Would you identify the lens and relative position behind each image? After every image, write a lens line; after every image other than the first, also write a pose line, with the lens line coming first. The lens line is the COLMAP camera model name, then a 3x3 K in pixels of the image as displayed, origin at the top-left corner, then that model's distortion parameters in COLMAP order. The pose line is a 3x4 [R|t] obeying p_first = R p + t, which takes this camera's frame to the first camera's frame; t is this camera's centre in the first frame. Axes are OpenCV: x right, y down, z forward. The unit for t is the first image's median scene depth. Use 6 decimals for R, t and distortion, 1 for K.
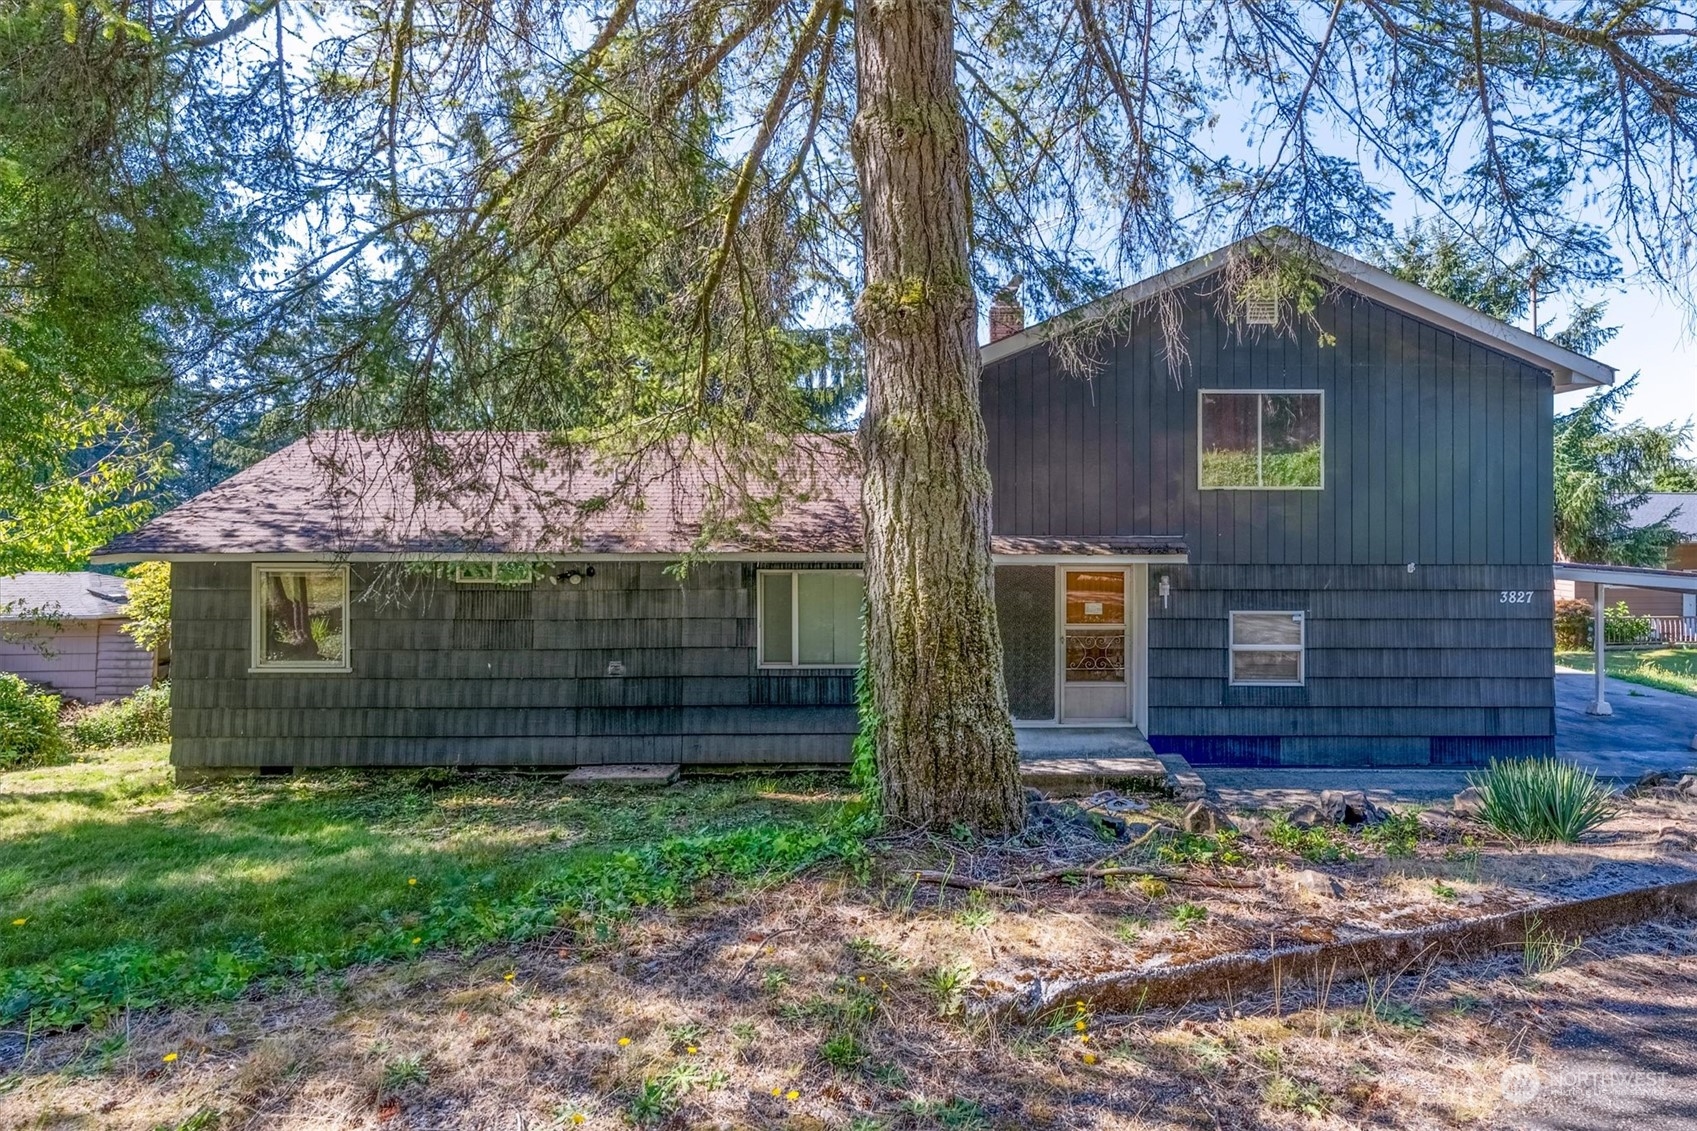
lens RADIAL K [[819.9, 0, 848.7], [0, 819.9, 520.2], [0, 0, 1]] dist [0.002808, 0.000253]
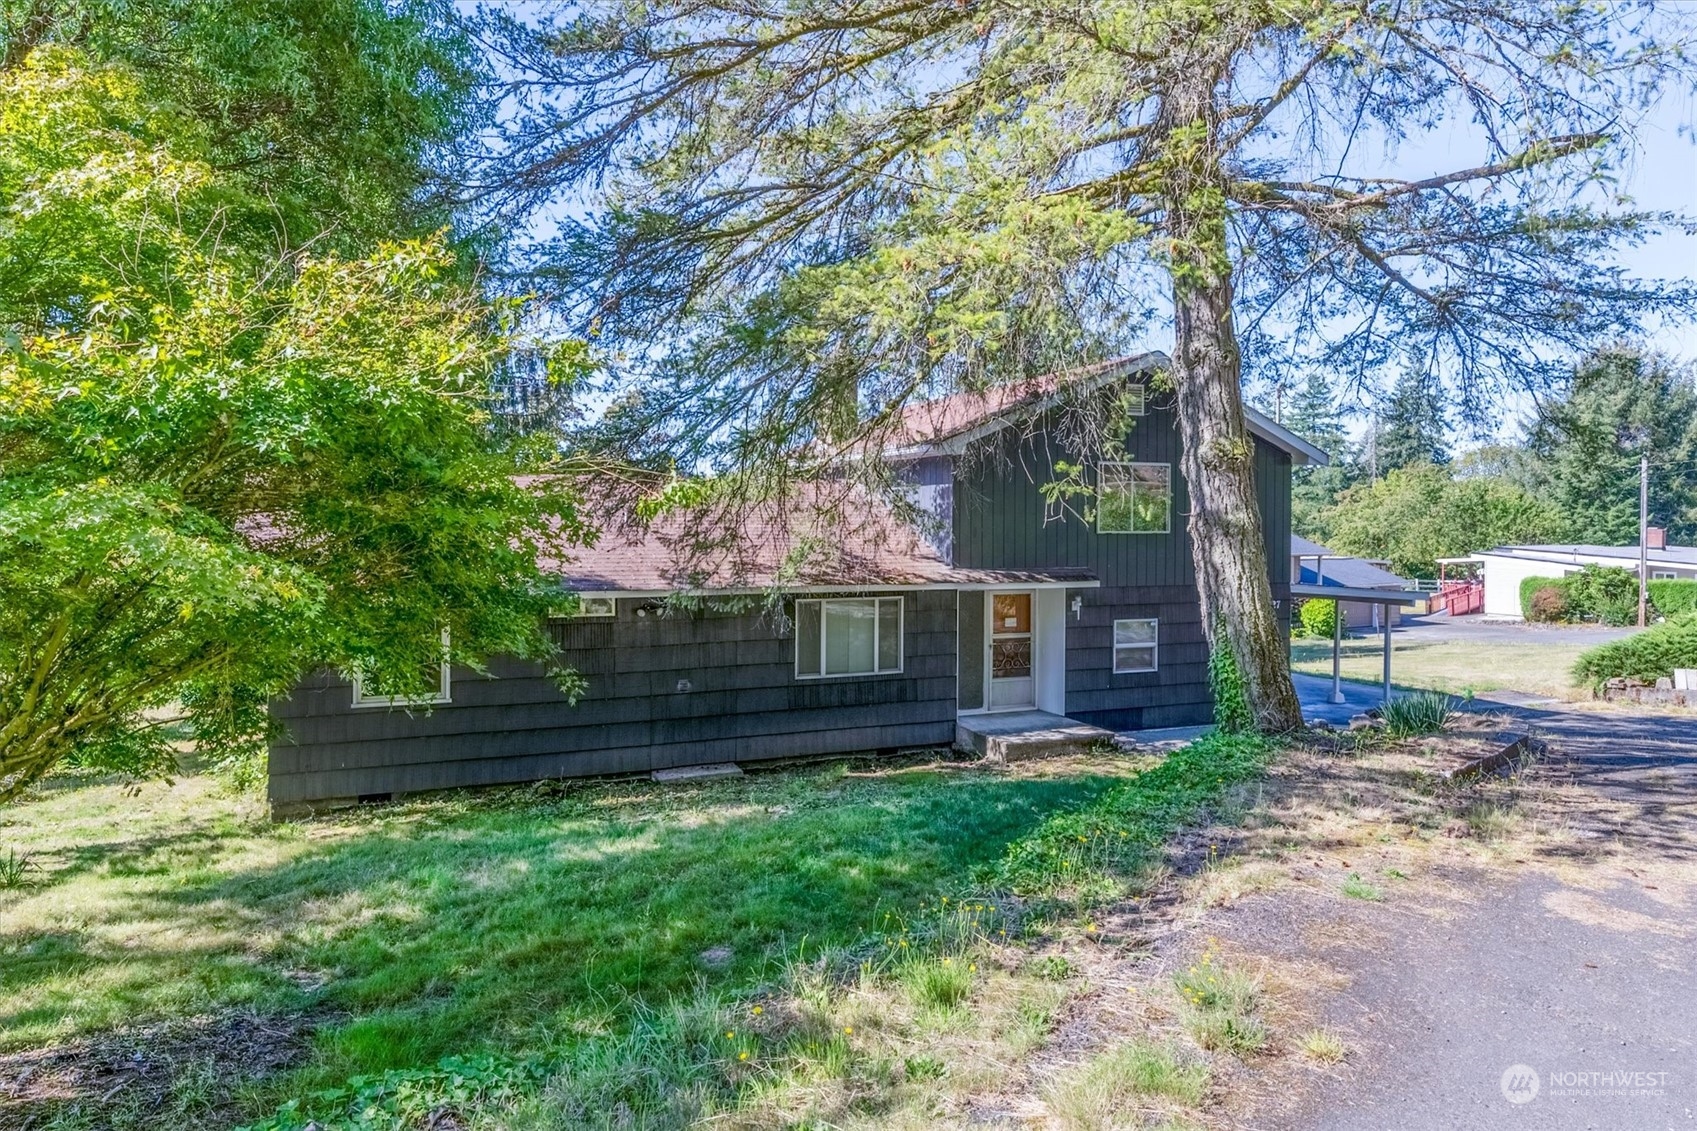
lens RADIAL K [[747.0, 0, 856.1], [0, 747.0, 558.0], [0, 0, 1]] dist [-0.001107, -0.000016]
pose [[0.959321, -0.009187, 0.282169, -0.316616], [0.005434, 0.999886, 0.014078, -0.015622], [-0.282266, -0.011972, 0.959262, -0.093572]]
